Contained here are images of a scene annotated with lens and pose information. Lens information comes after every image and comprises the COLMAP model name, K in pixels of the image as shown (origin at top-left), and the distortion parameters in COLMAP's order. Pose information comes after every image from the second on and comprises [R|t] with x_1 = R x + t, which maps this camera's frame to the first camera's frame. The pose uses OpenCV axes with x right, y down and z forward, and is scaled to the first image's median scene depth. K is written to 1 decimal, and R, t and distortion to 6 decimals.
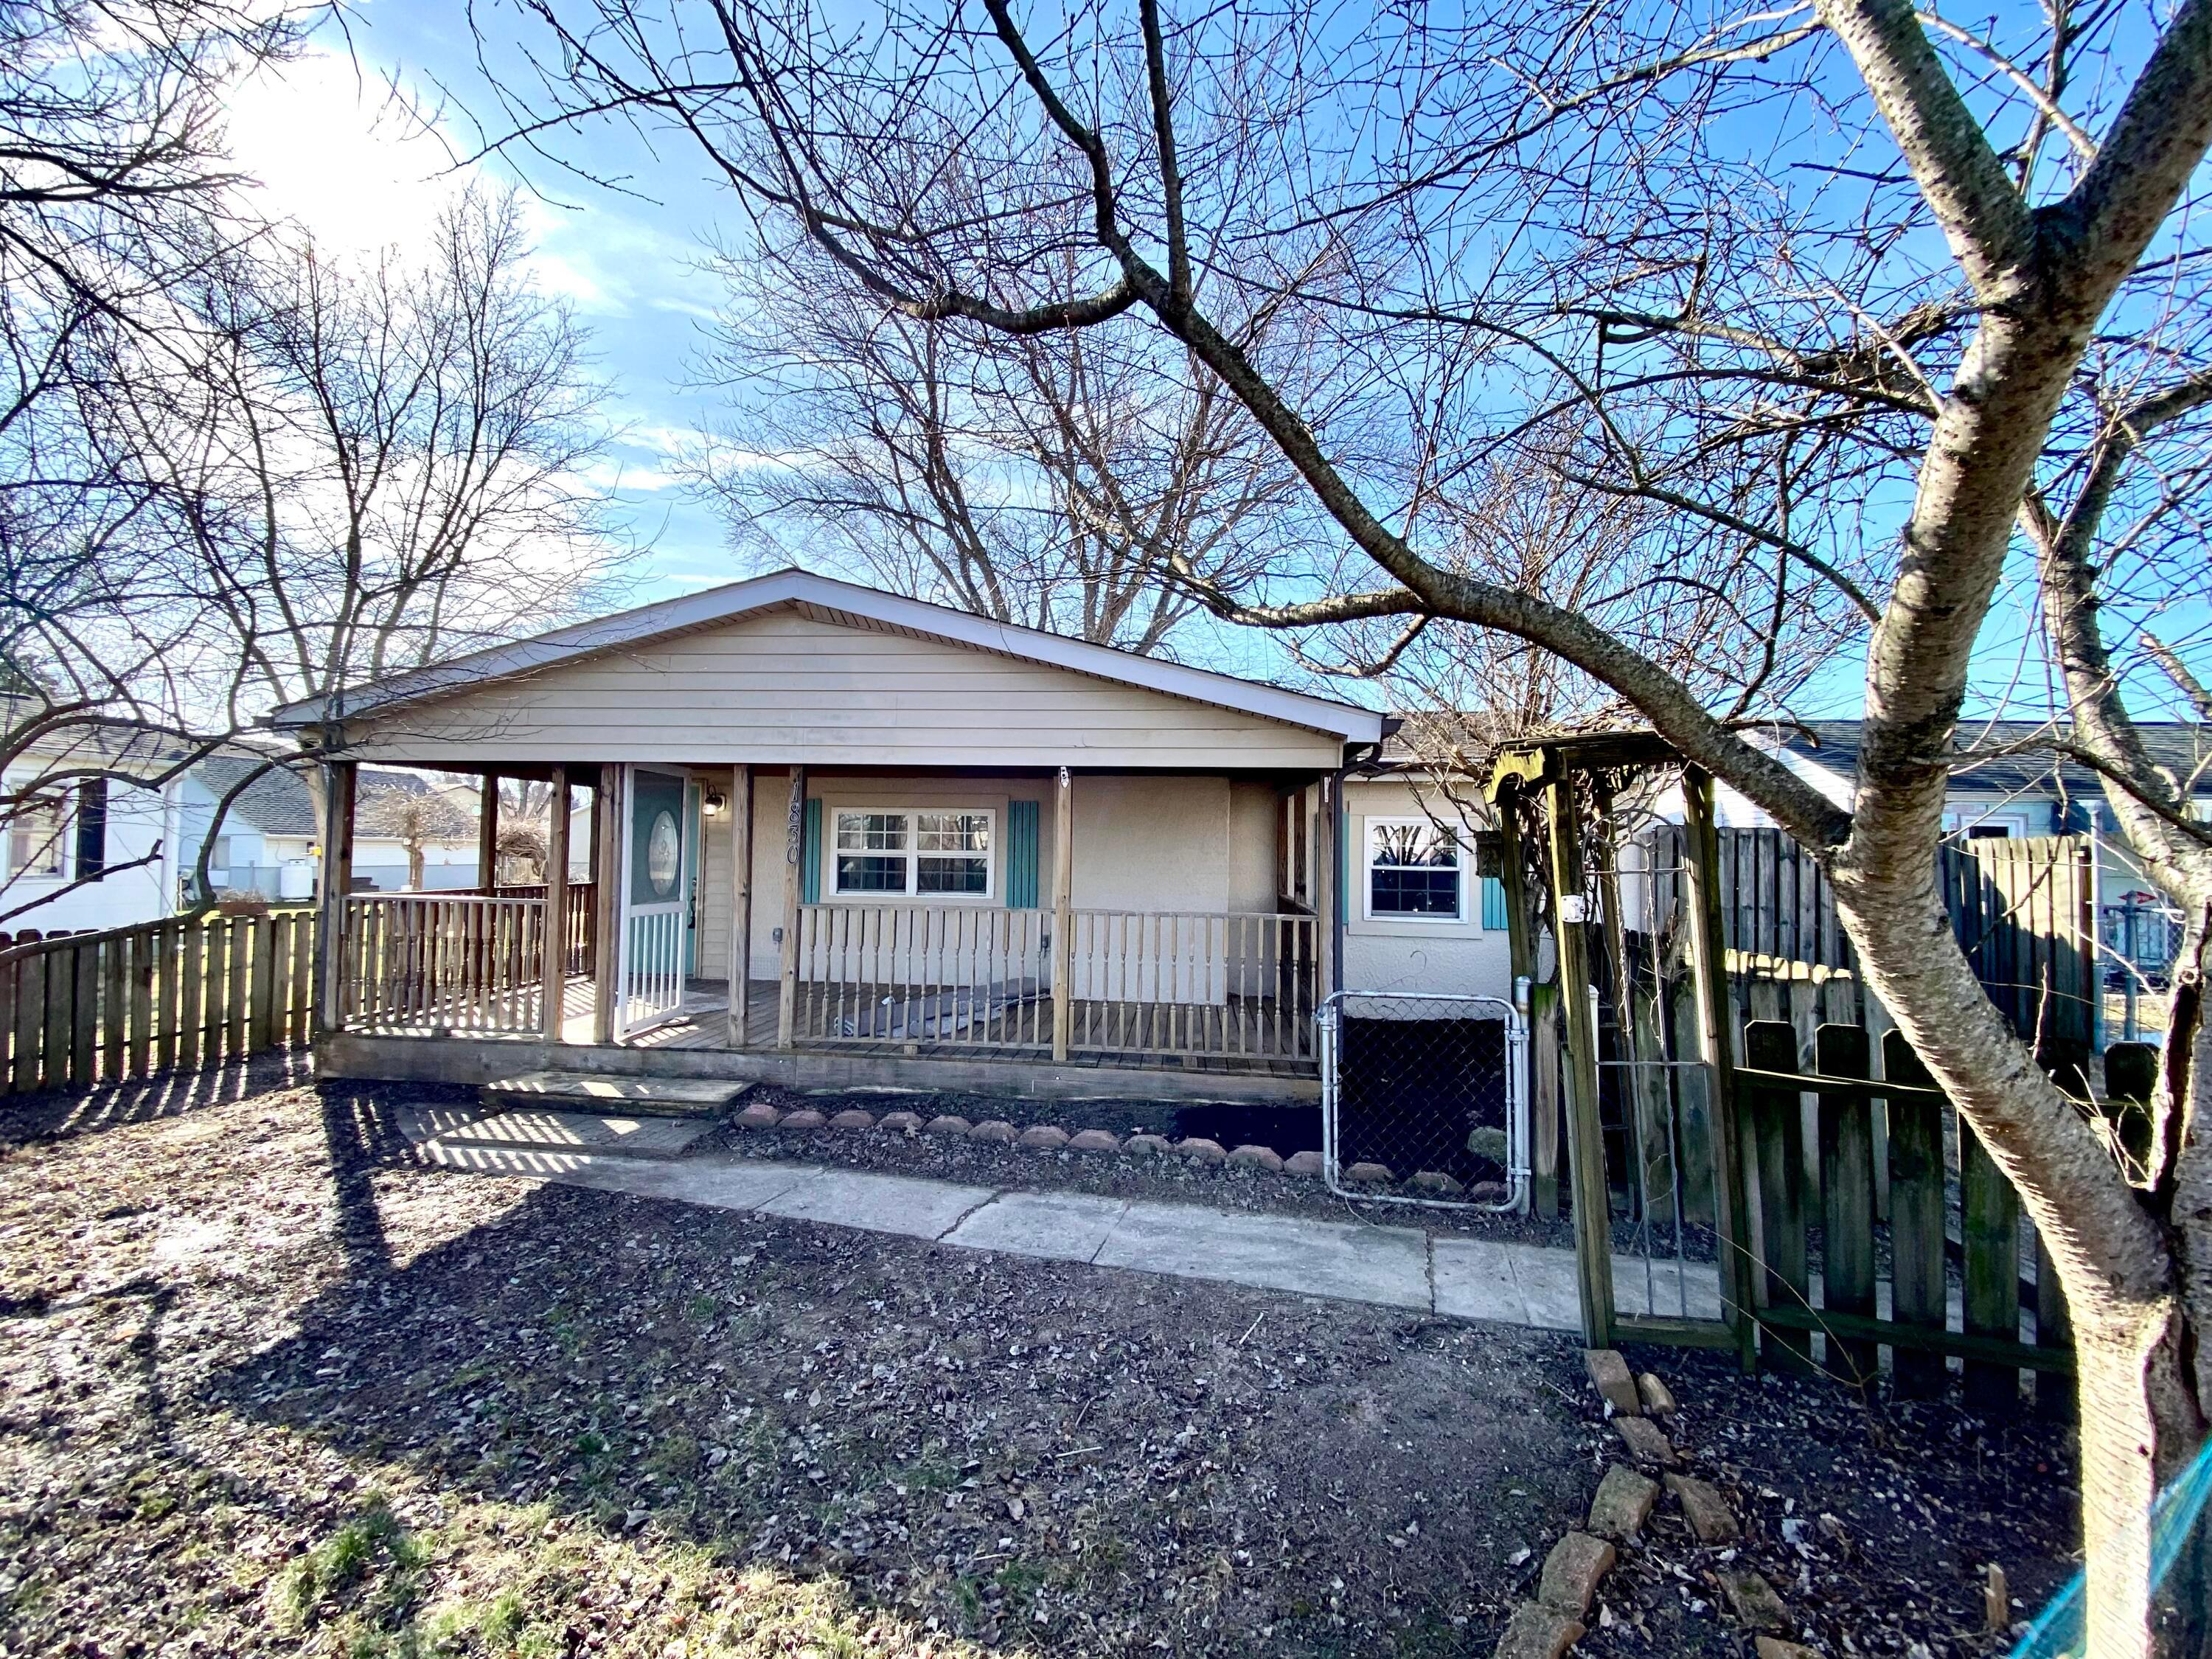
lens RADIAL K [[883.2, 0, 1106.0], [0, 883.2, 829.5], [0, 0, 1]] dist [-0.000673, -0.000239]
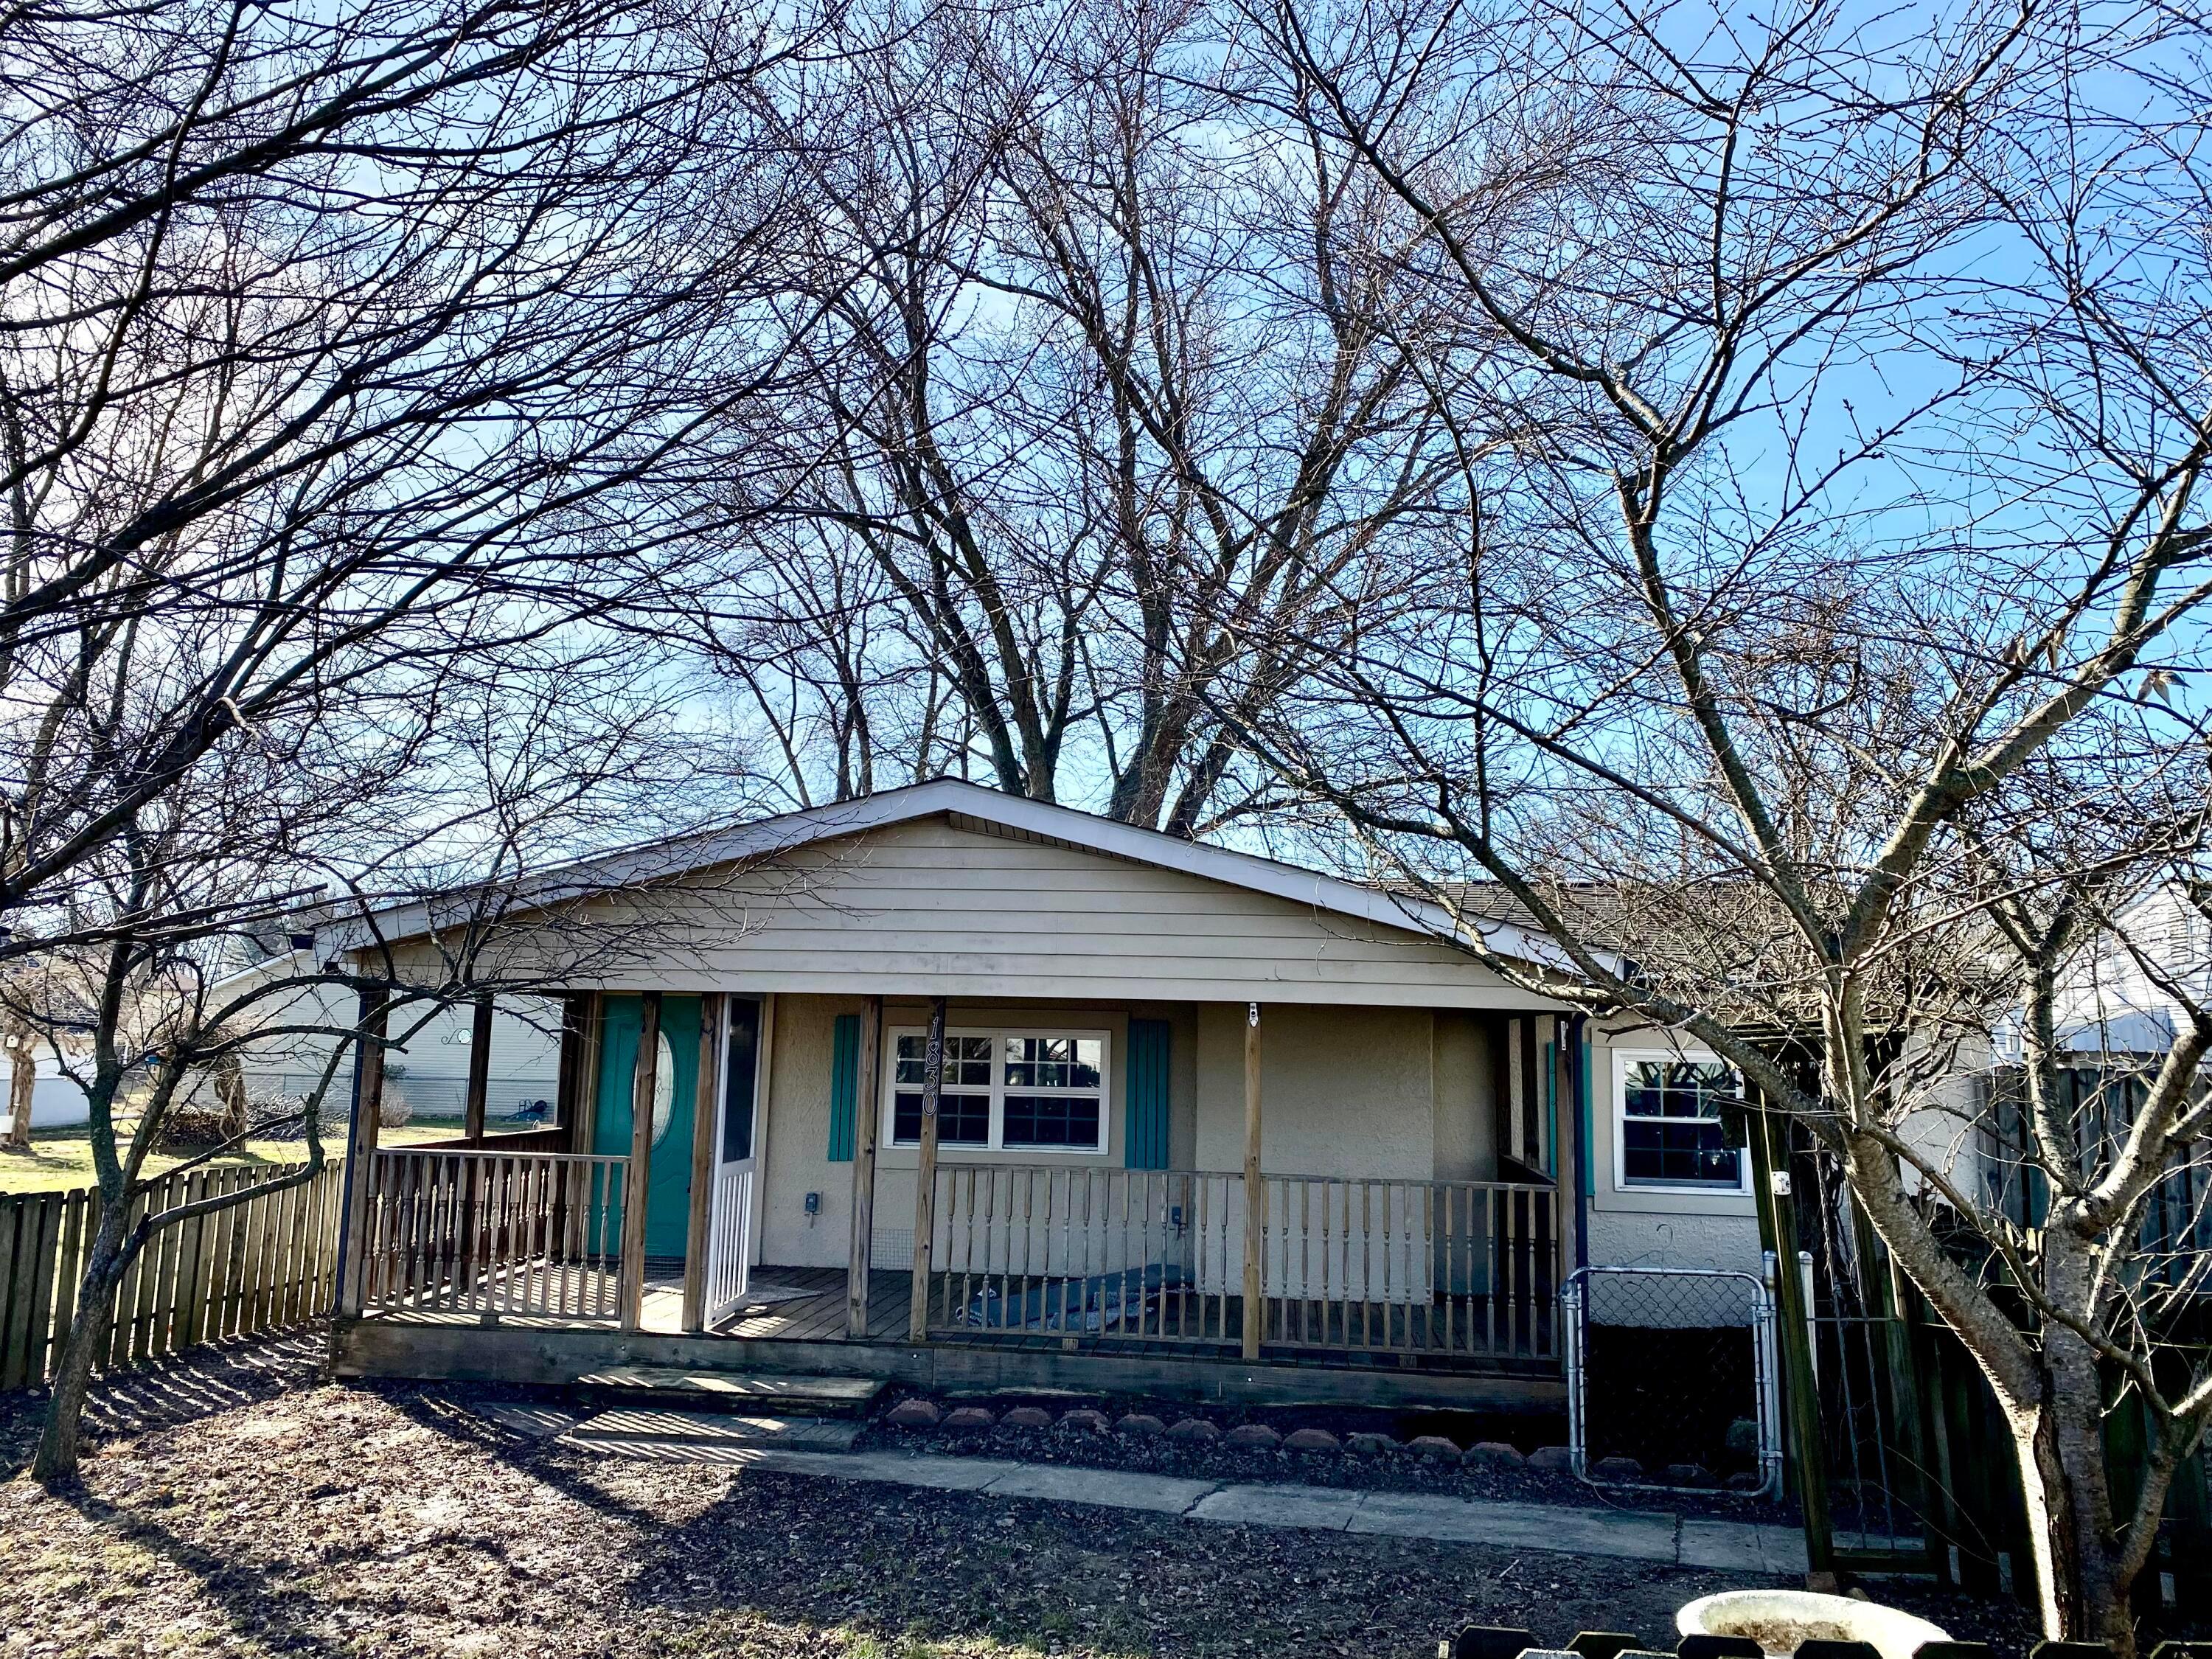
lens RADIAL K [[1679.1, 0, 1113.5], [0, 1679.1, 822.0], [0, 0, 1]] dist [0.005035, -0.002392]
pose [[0.999882, 0.007860, -0.013174, -0.165660], [-0.009257, 0.993933, -0.109593, -0.067737], [0.012232, 0.109702, 0.993889, -0.640427]]
